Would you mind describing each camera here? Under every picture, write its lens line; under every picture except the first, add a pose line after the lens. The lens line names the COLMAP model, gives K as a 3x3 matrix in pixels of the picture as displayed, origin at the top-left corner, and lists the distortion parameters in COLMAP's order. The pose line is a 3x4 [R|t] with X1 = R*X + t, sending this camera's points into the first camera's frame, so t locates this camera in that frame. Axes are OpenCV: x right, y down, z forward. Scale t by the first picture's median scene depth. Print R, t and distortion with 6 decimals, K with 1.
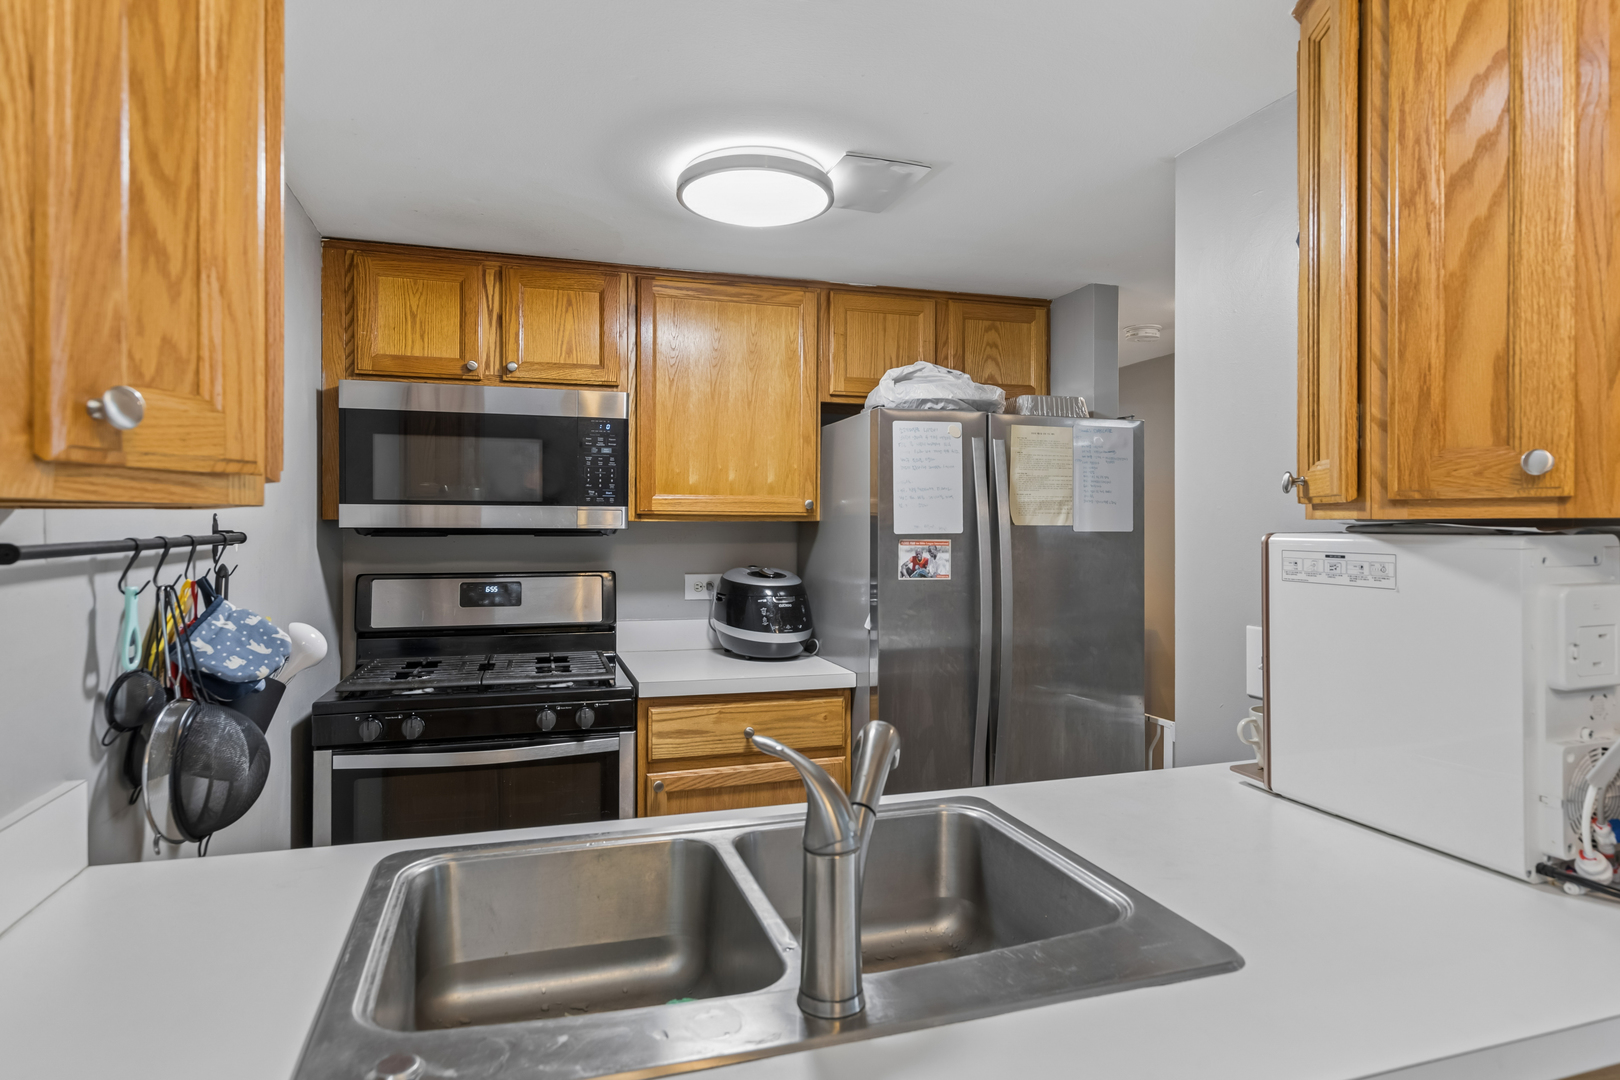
lens RADIAL K [[903.5, 0, 811.8], [0, 903.5, 530.5], [0, 0, 1]] dist [0.005668, -0.000227]
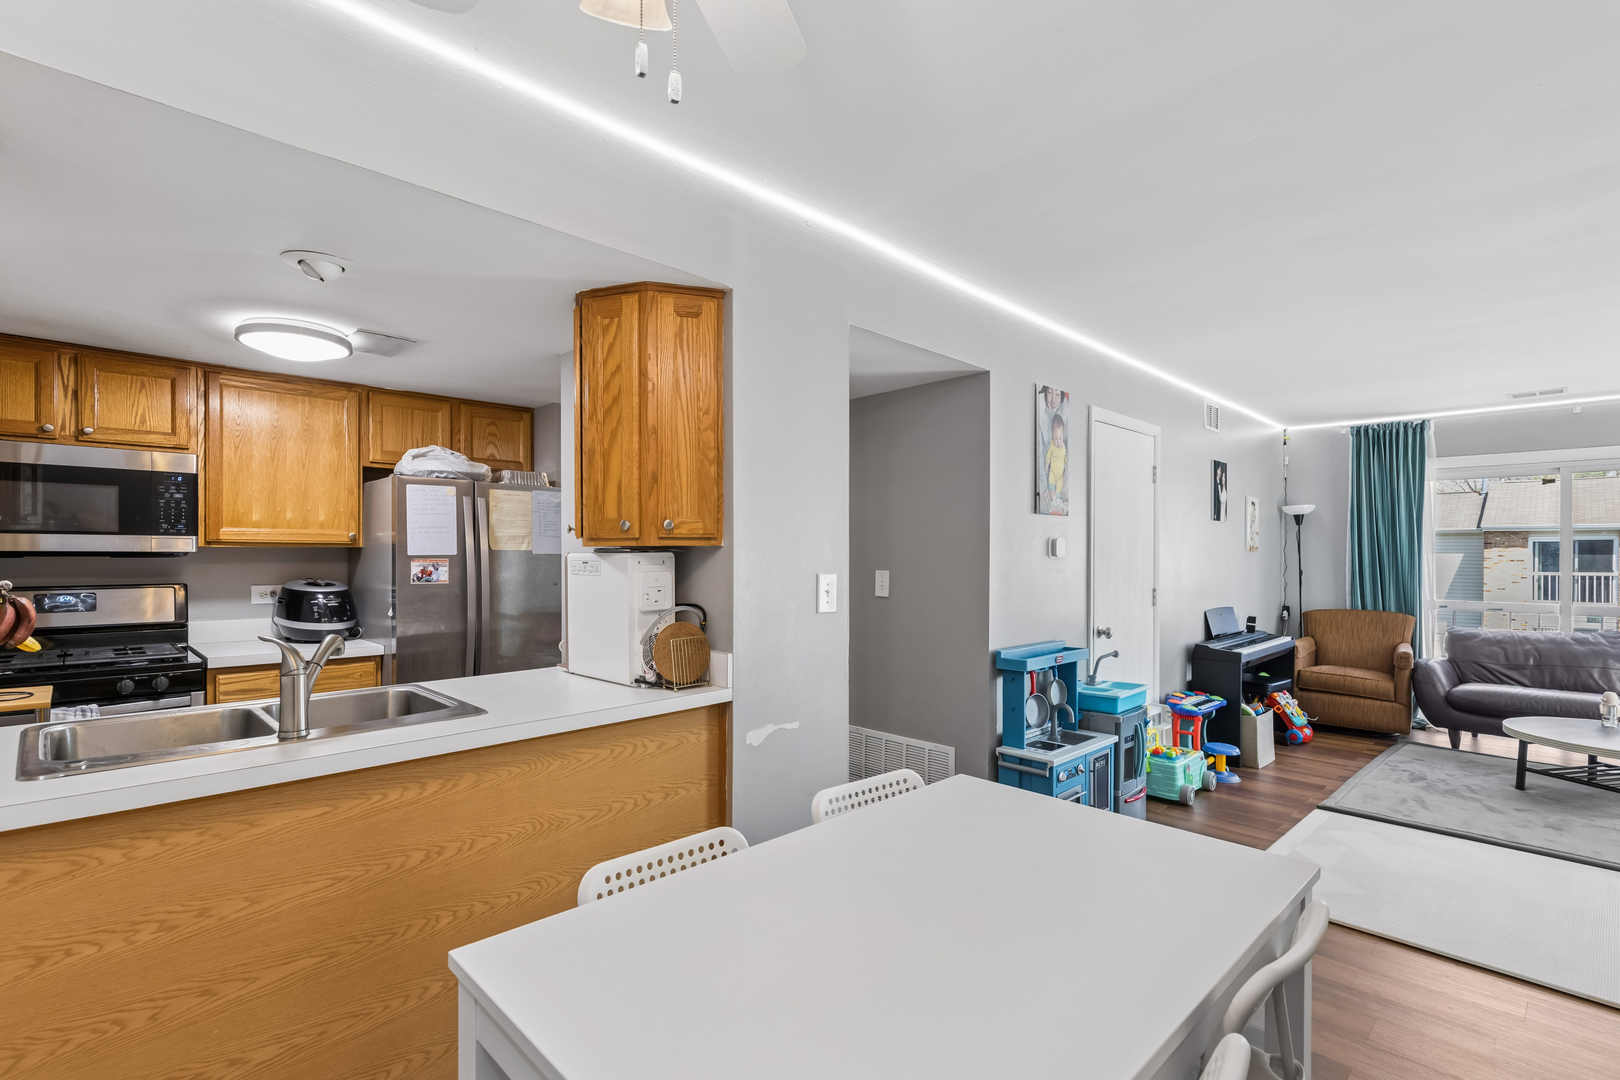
lens RADIAL K [[746.7, 0, 797.1], [0, 746.7, 560.4], [0, 0, 1]] dist [0.003482, 0.000072]
pose [[0.892154, -0.003943, 0.451714, 0.101020], [0.001923, 0.999986, 0.004932, 0.007147], [-0.451727, -0.003531, 0.892149, -0.455313]]
